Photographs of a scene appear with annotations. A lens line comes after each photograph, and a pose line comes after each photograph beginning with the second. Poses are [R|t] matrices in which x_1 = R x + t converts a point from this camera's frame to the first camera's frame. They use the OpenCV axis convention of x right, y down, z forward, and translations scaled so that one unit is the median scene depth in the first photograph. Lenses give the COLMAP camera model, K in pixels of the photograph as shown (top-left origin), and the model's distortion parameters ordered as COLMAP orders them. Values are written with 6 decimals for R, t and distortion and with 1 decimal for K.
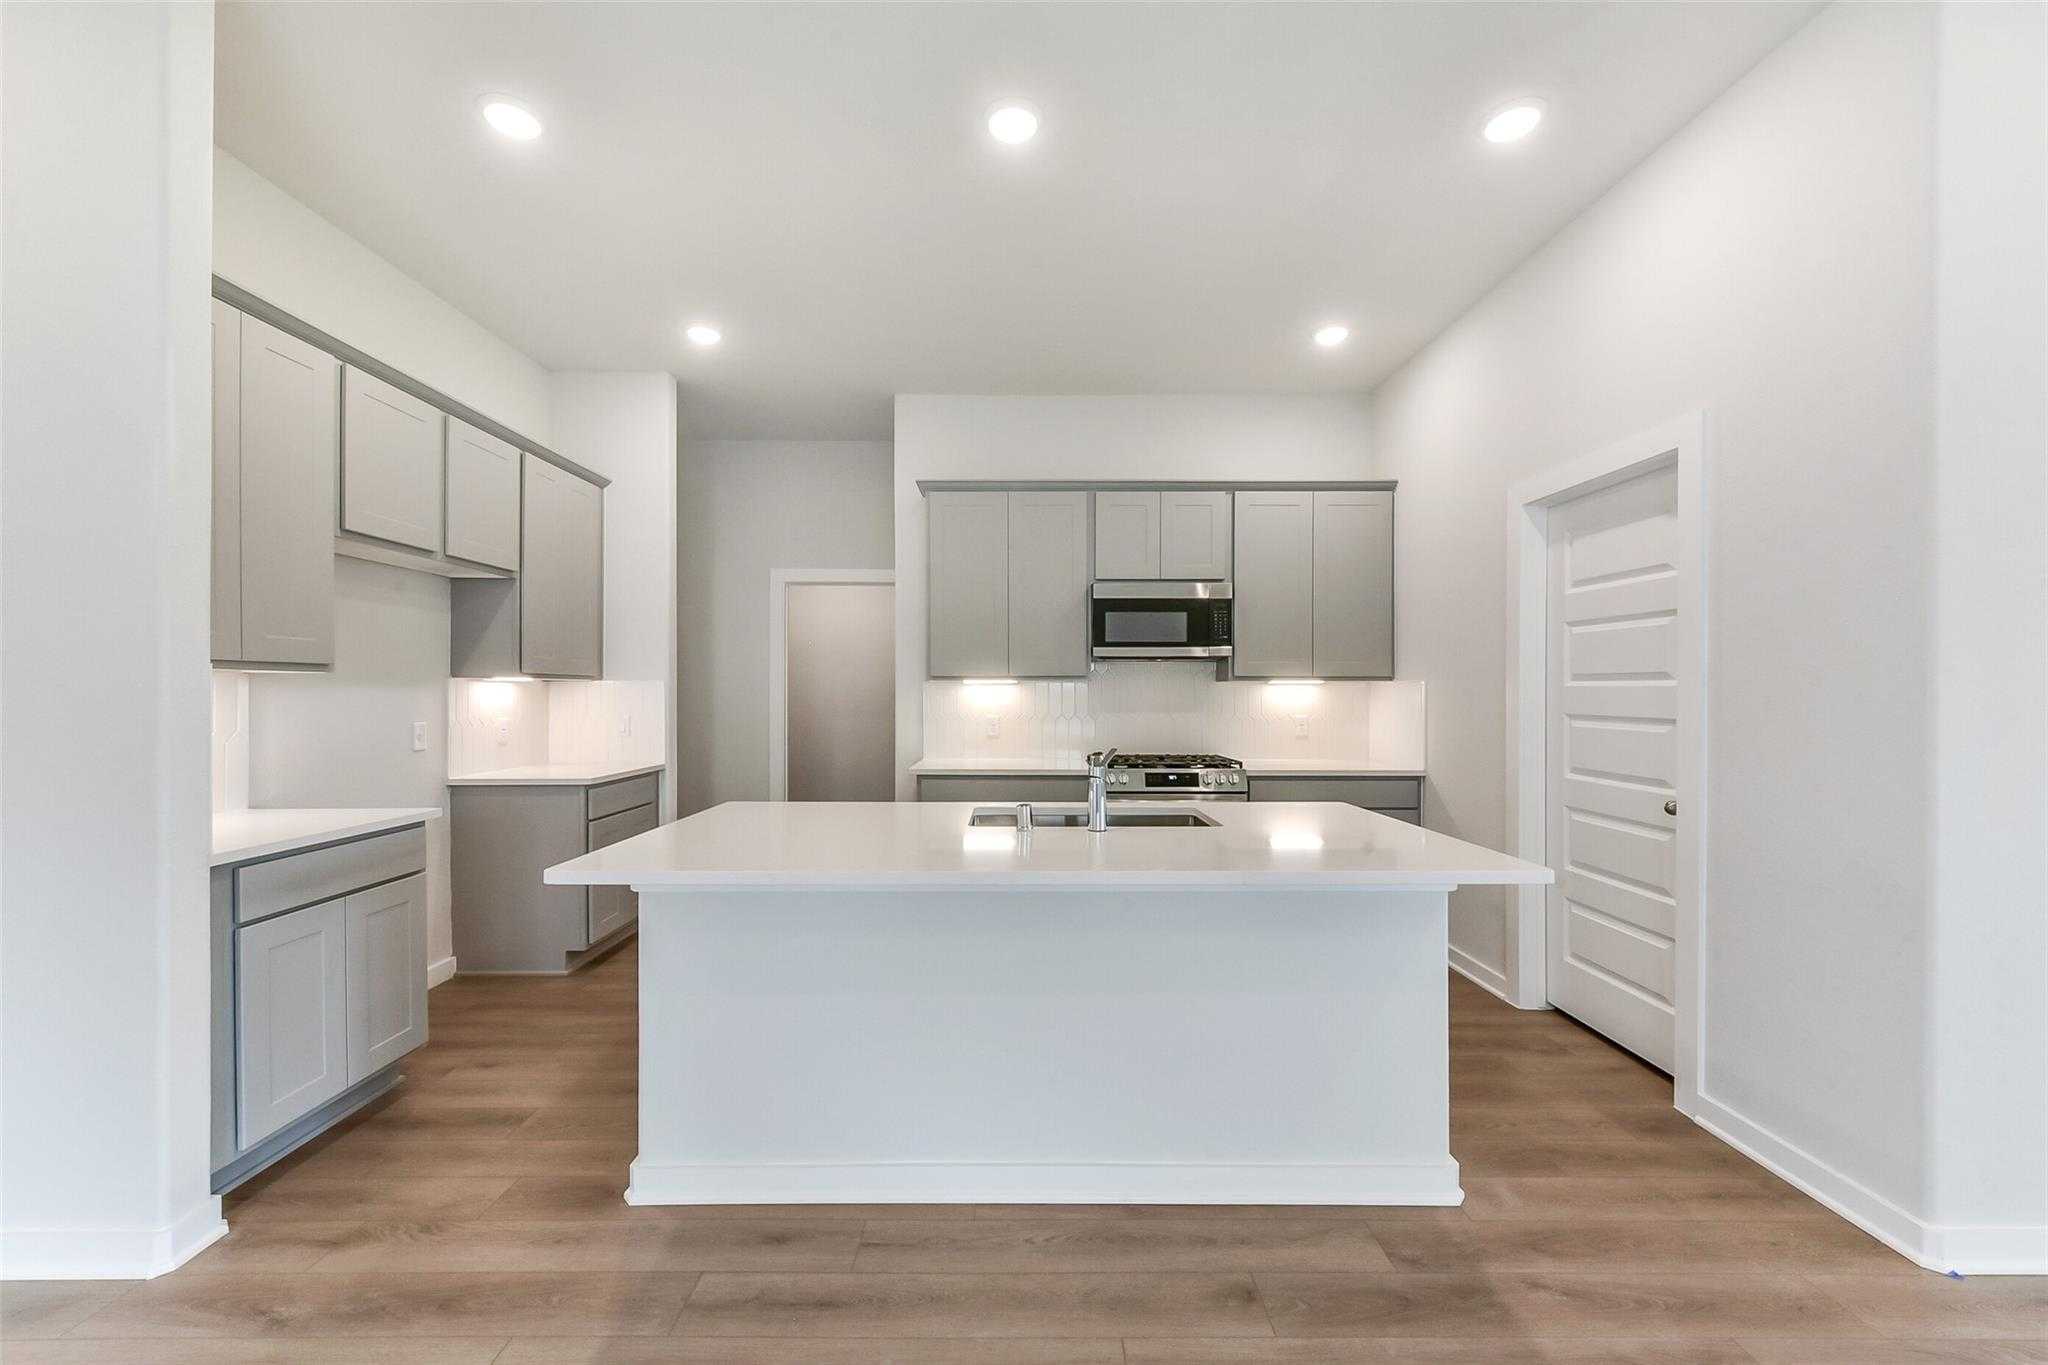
lens RADIAL K [[796.0, 0, 1030.4], [0, 796.0, 685.5], [0, 0, 1]] dist [0.000743, 0.000362]
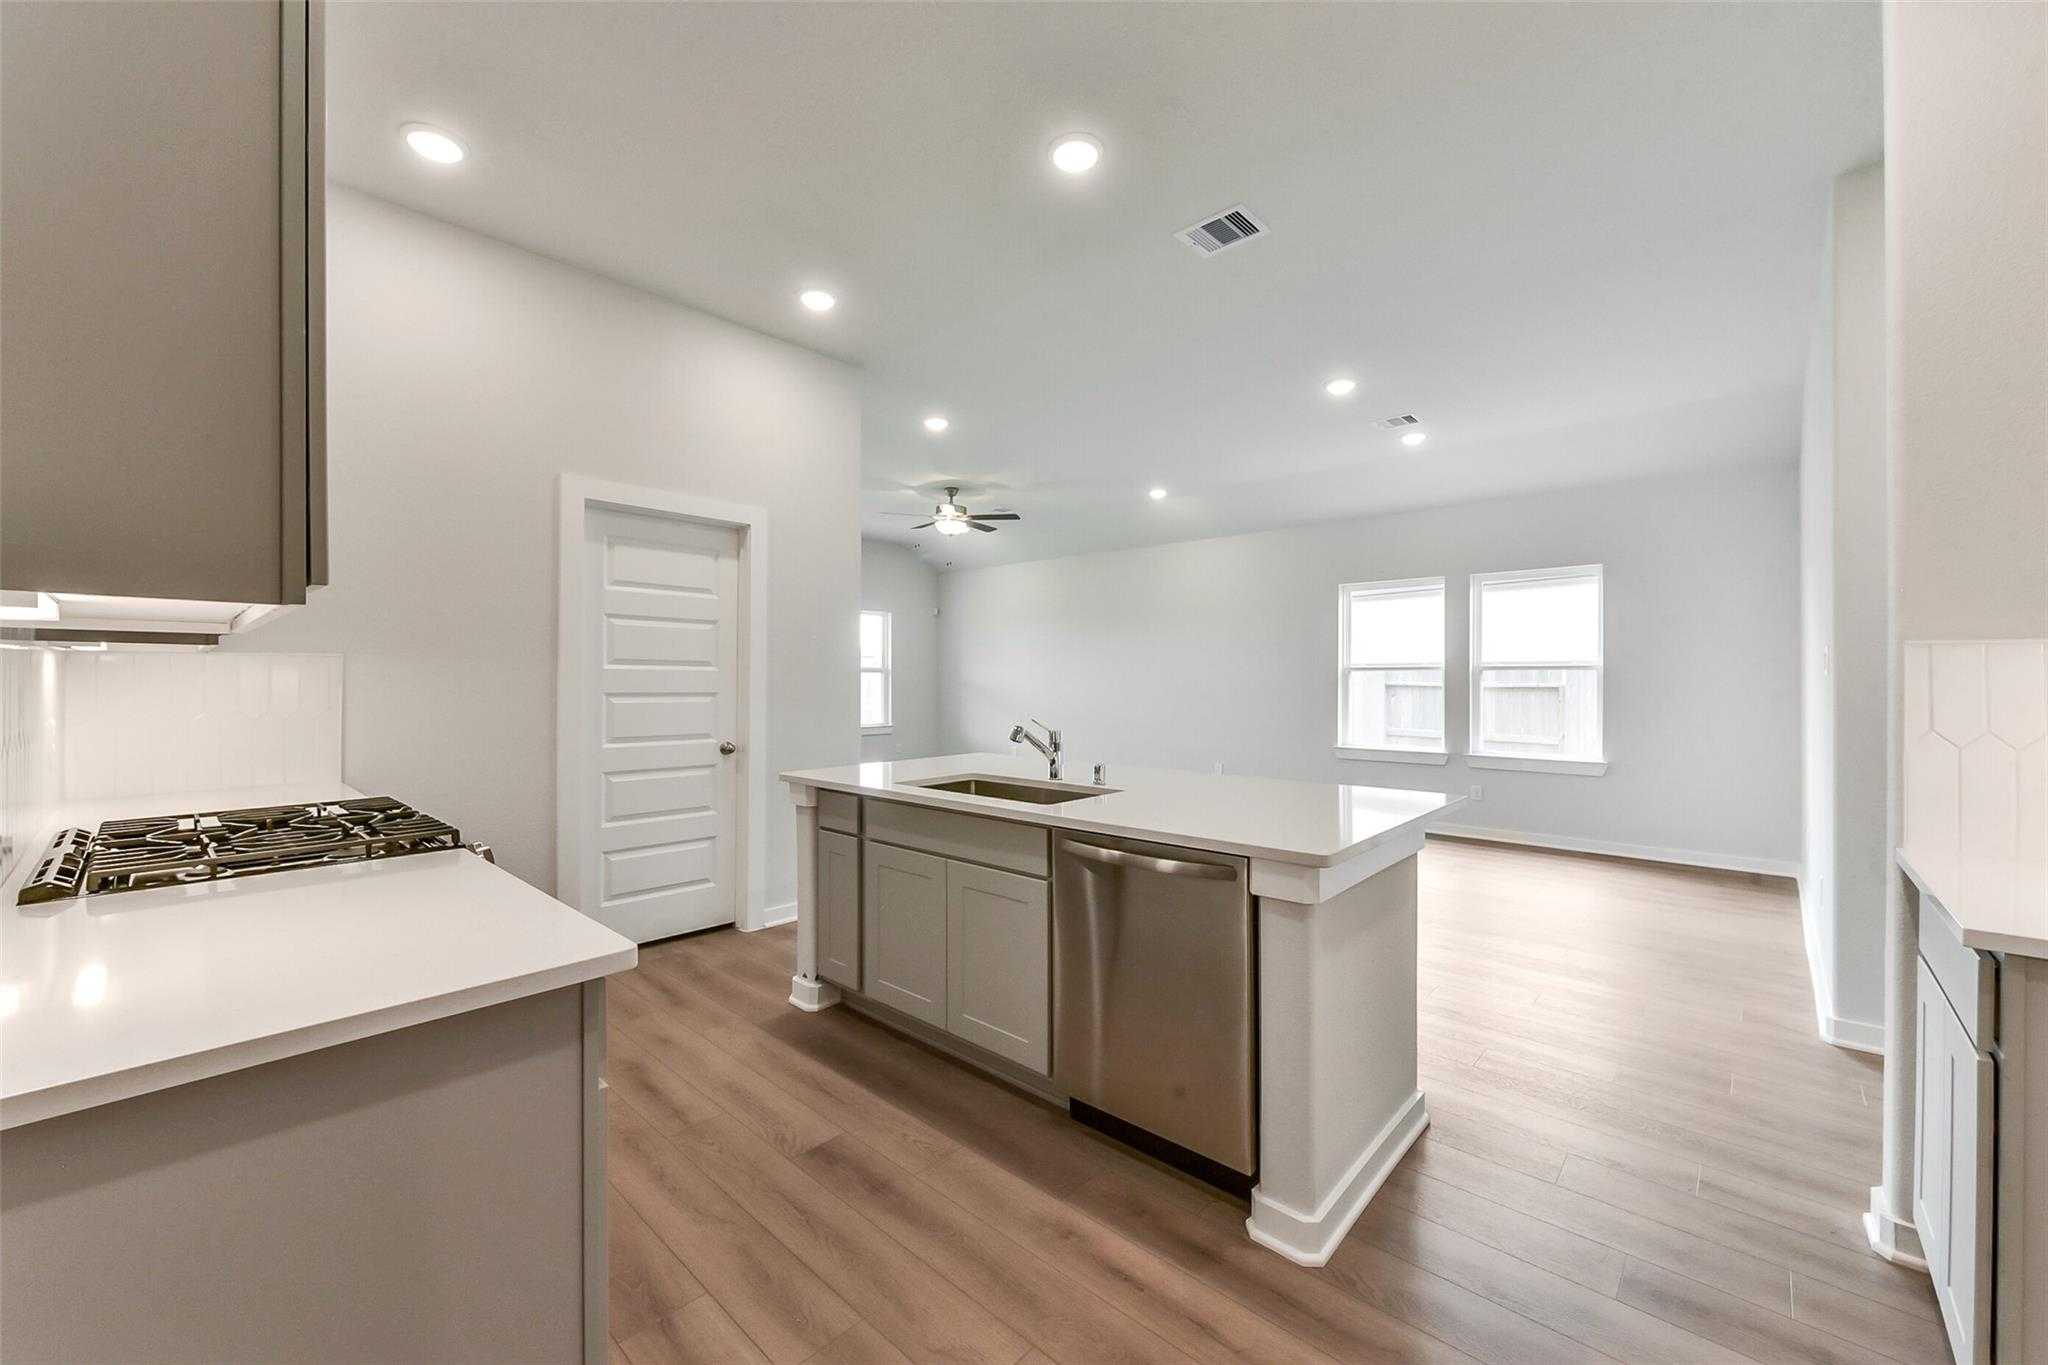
lens RADIAL K [[796.0, 0, 1030.4], [0, 796.0, 685.5], [0, 0, 1]] dist [0.000743, 0.000362]
pose [[-0.737105, 0.002008, 0.675775, -0.577499], [0.002298, 0.999997, -0.000464, 0.027138], [-0.675775, 0.001211, -0.737107, 1.460025]]
